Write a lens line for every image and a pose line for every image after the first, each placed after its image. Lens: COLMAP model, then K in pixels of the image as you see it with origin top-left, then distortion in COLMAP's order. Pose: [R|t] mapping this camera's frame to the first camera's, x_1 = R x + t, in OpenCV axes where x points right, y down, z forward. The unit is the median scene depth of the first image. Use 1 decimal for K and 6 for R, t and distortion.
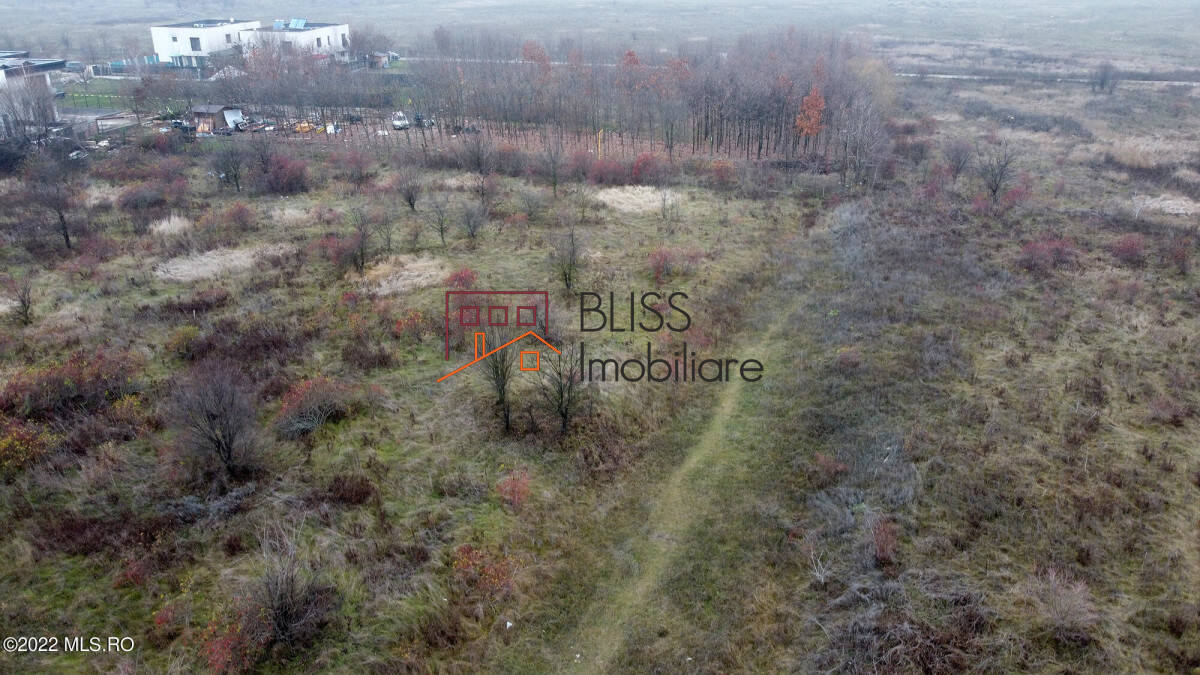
lens RADIAL K [[907.6, 0, 600.0], [0, 907.6, 337.5], [0, 0, 1]] dist [-0.005718, 0.005522]
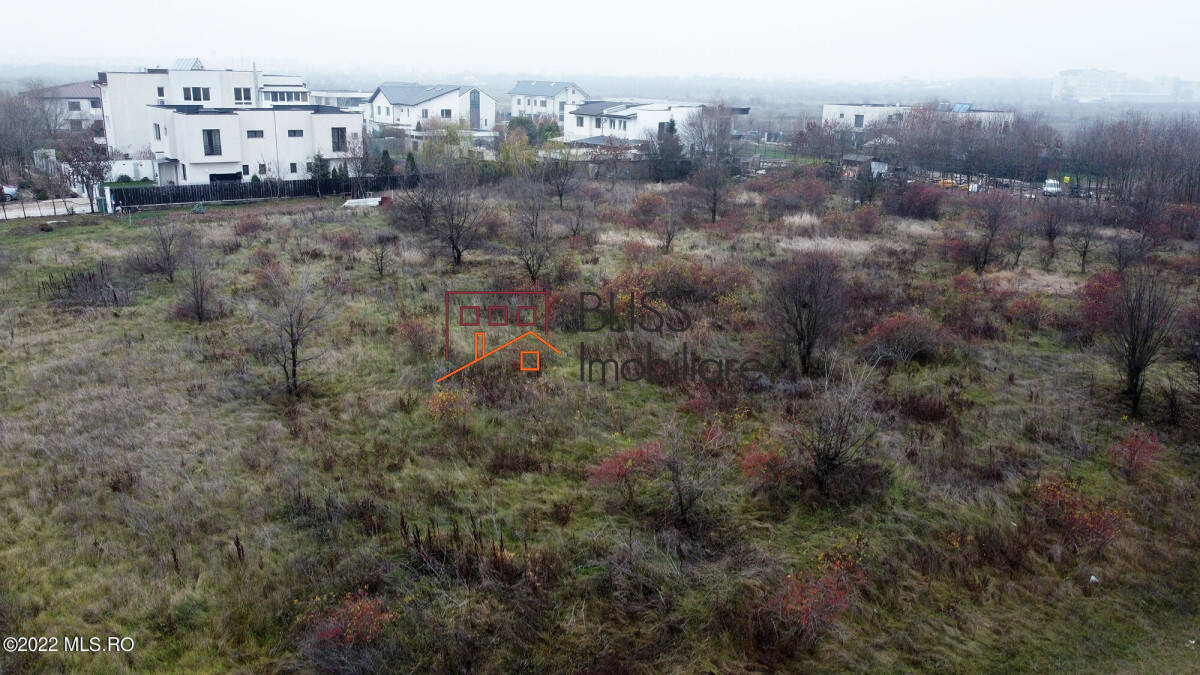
lens RADIAL K [[909.9, 0, 595.4], [0, 909.9, 335.8], [0, 0, 1]] dist [-0.006582, 0.000151]
pose [[0.778904, 0.200233, -0.594319, -0.007135], [-0.281085, 0.958607, -0.045419, 0.141106], [0.560625, 0.202431, 0.802946, 0.055612]]
